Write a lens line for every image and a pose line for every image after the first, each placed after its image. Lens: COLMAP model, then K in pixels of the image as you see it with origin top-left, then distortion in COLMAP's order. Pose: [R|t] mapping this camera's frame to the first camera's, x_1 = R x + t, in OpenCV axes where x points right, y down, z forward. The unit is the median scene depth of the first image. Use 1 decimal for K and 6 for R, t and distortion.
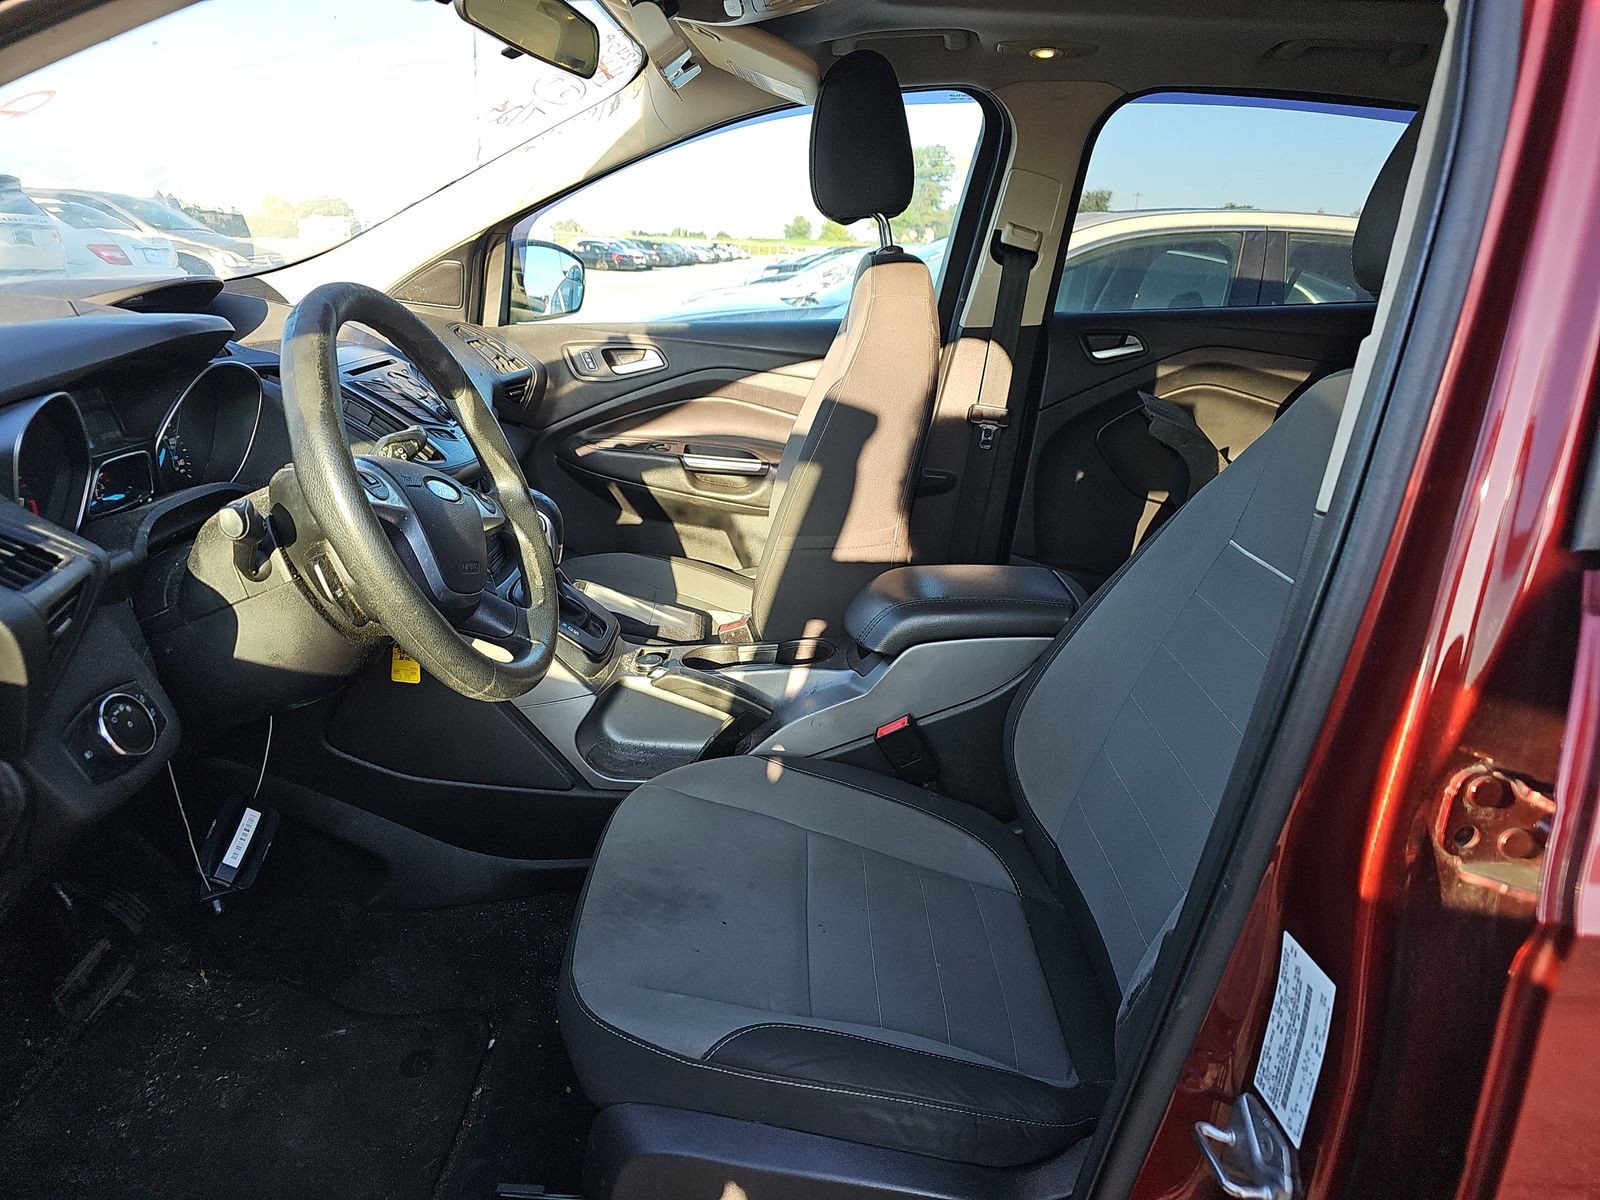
lens RADIAL K [[1047.2, 0, 791.0], [0, 1047.2, 590.0], [0, 0, 1]] dist [0.060175, -0.040820]
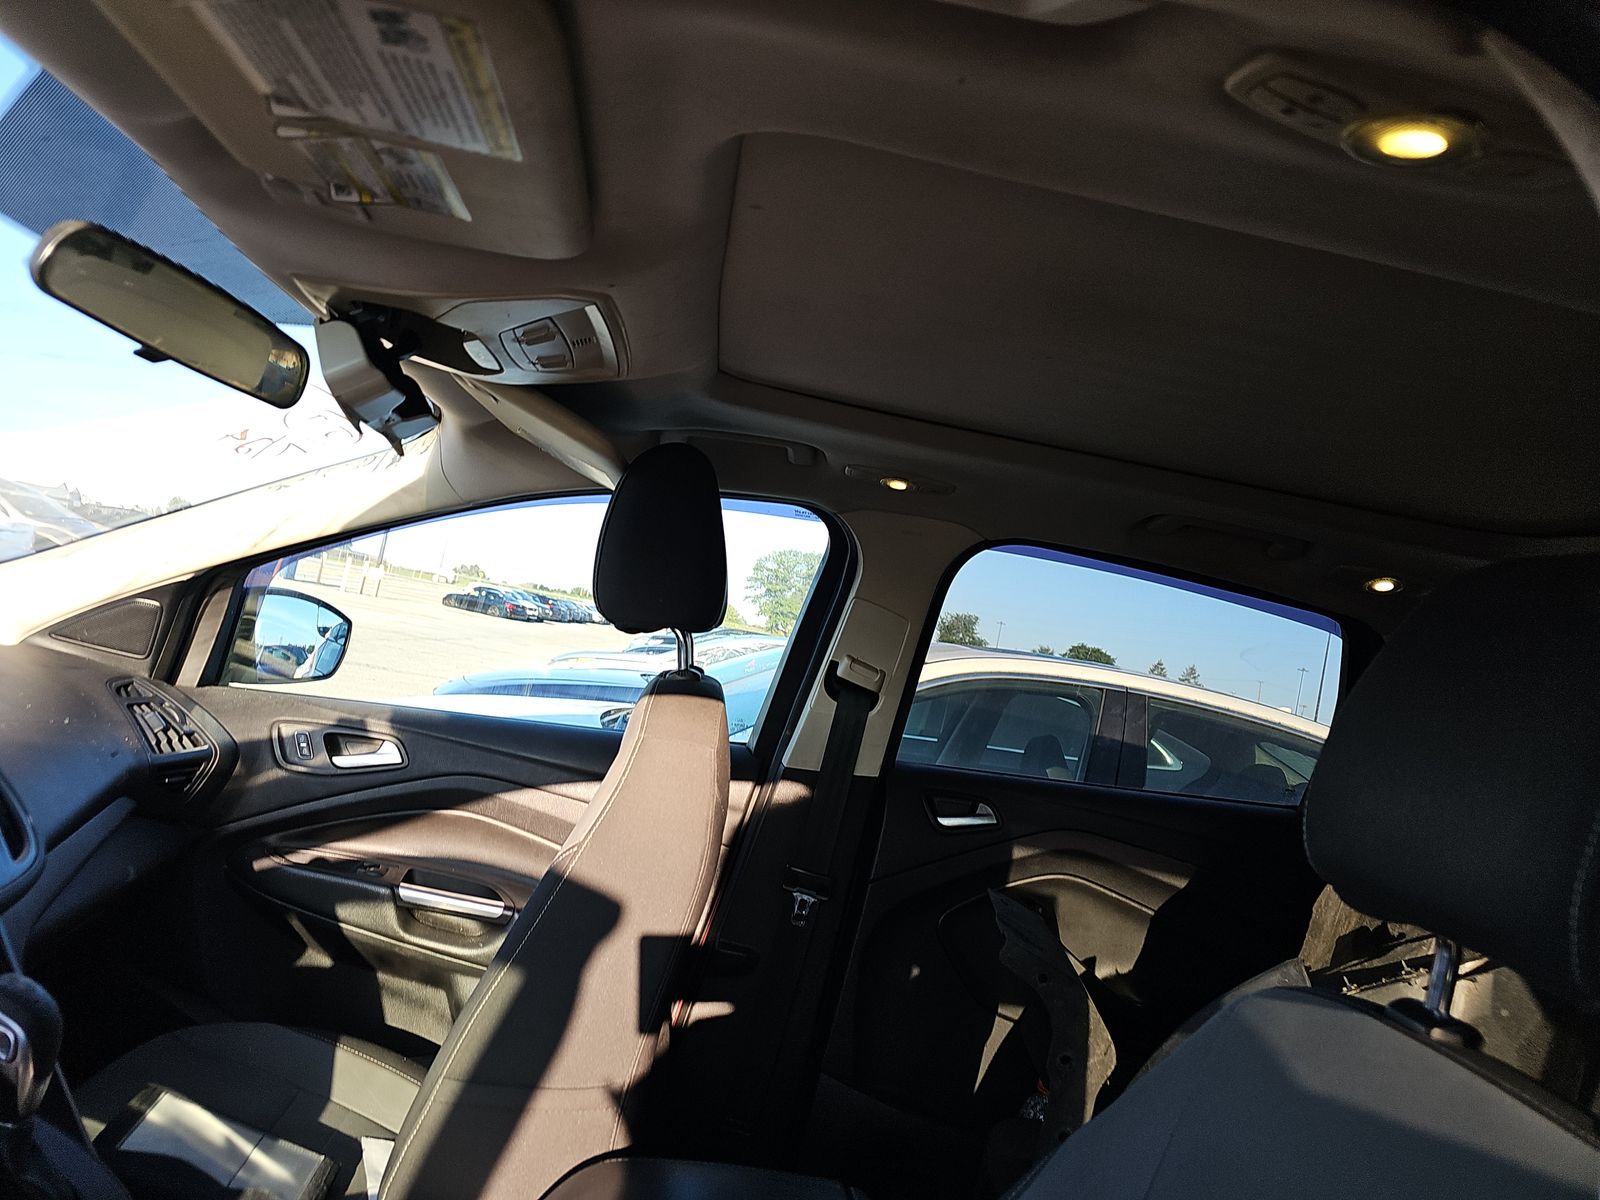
lens RADIAL K [[1047.2, 0, 791.0], [0, 1047.2, 590.0], [0, 0, 1]] dist [0.060175, -0.040820]
pose [[0.984065, 0.147720, 0.098968, 0.065465], [-0.104596, 0.931030, -0.349632, -0.090797], [-0.143790, 0.333709, 0.931645, 0.191576]]
